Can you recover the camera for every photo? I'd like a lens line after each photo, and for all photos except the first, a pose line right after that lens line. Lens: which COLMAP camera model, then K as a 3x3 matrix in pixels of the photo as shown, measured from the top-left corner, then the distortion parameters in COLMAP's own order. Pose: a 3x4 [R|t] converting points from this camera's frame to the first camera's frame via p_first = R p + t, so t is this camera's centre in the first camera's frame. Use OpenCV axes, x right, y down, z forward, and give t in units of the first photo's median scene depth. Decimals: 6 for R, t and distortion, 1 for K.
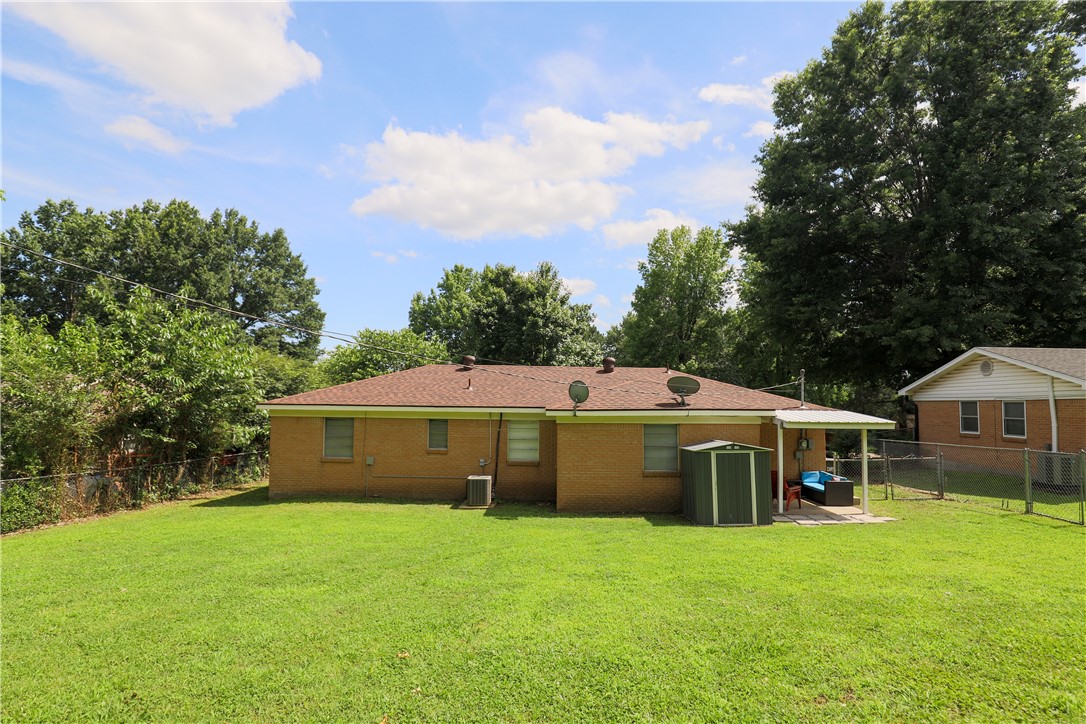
lens RADIAL K [[542.3, 0, 544.7], [0, 542.3, 363.5], [0, 0, 1]] dist [-0.030727, 0.002181]
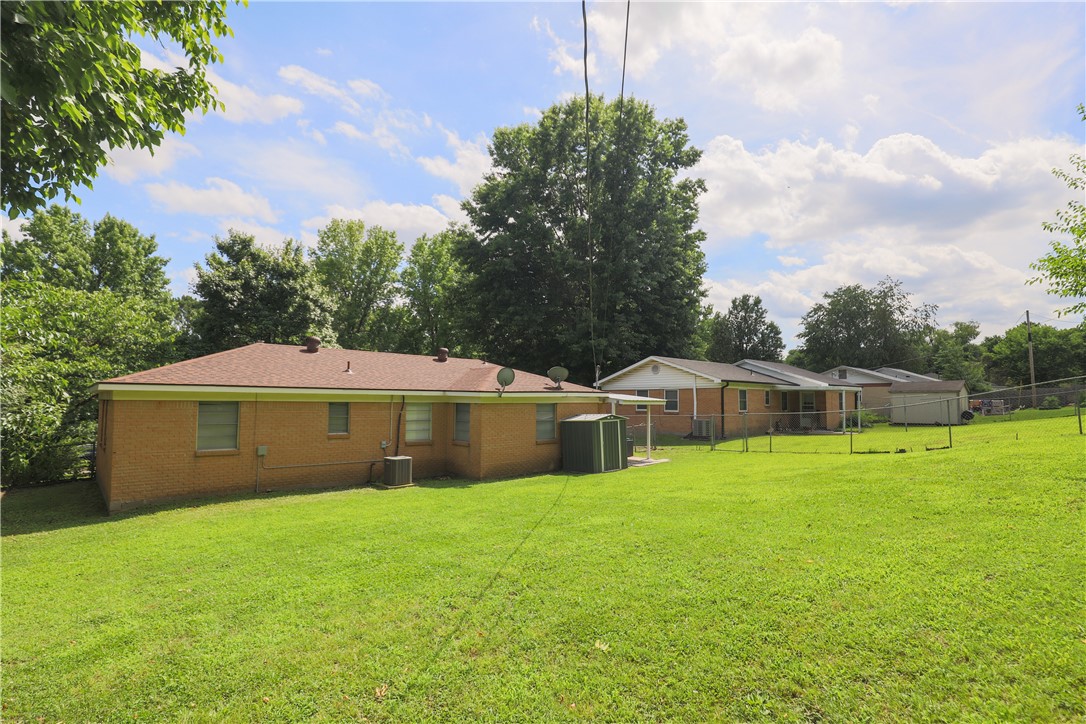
lens RADIAL K [[542.3, 0, 544.7], [0, 542.3, 363.5], [0, 0, 1]] dist [-0.030727, 0.002181]
pose [[0.717882, 0.041779, 0.694910, -0.556995], [-0.046333, 0.998852, -0.012187, 0.027869], [-0.694621, -0.023448, 0.718994, 0.066403]]
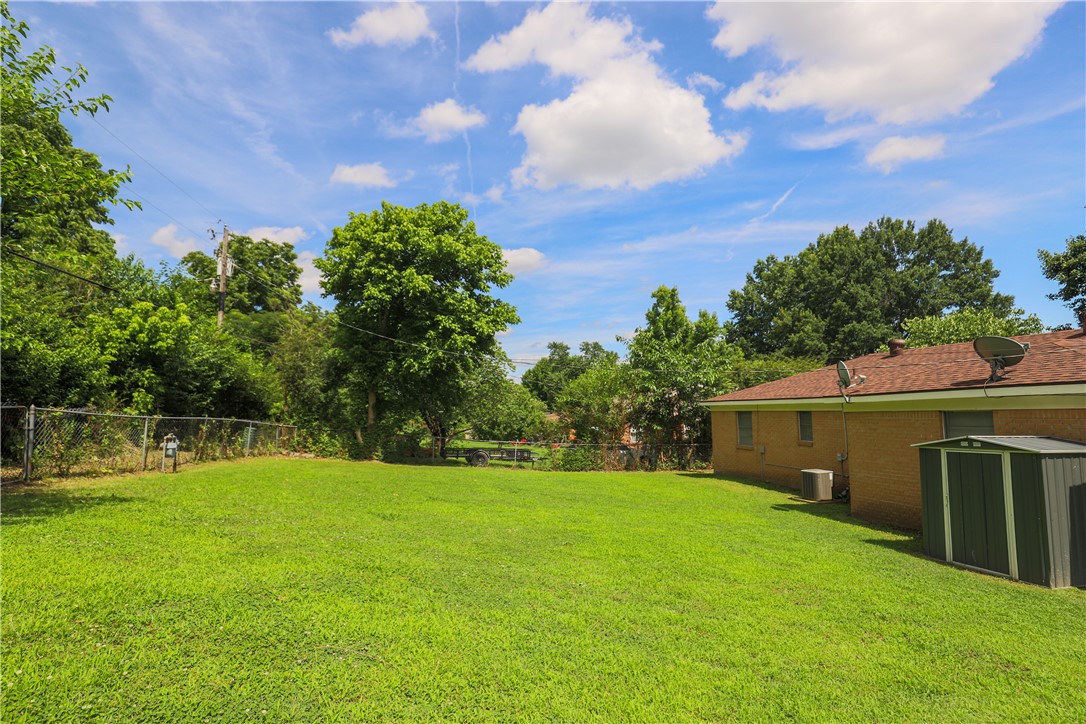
lens RADIAL K [[534.9, 0, 535.0], [0, 534.9, 361.2], [0, 0, 1]] dist [-0.024286, 0.001501]
pose [[0.245085, -0.101877, -0.964134, 0.588068], [0.079233, 0.993242, -0.084811, 0.051894], [0.966258, -0.055606, 0.251501, 0.262405]]
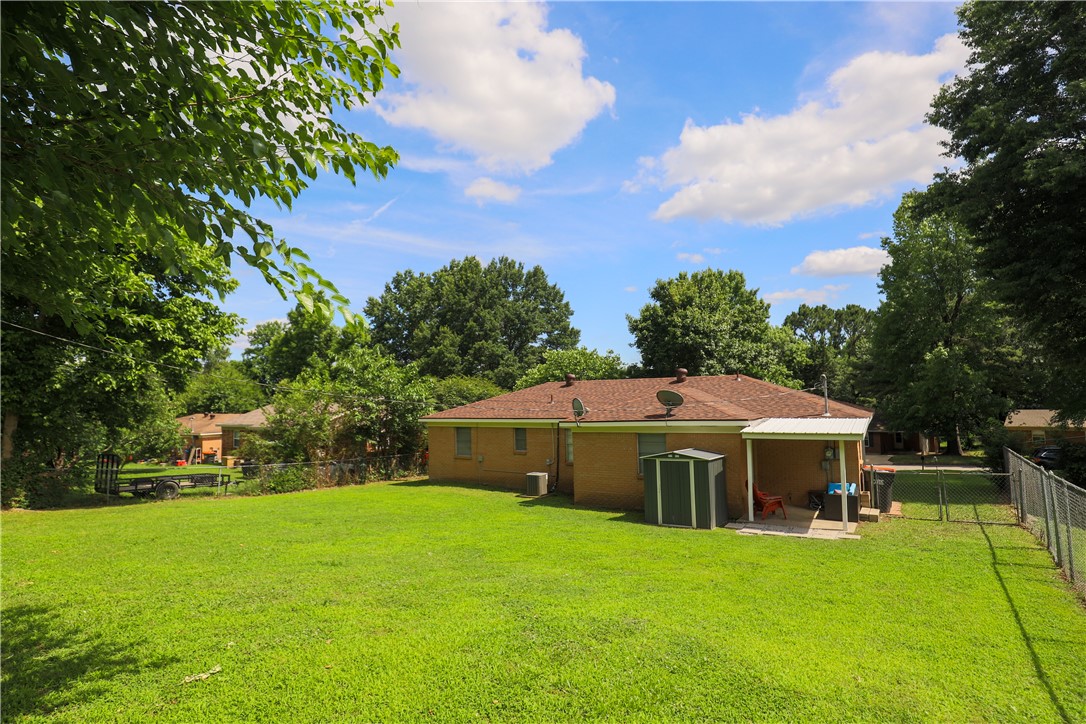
lens RADIAL K [[542.3, 0, 544.7], [0, 542.3, 363.5], [0, 0, 1]] dist [-0.030727, 0.002181]
pose [[0.832383, -0.066880, -0.550151, 0.536802], [0.068330, 0.997503, -0.017879, -0.021858], [0.549973, -0.022710, 0.834874, -0.044437]]
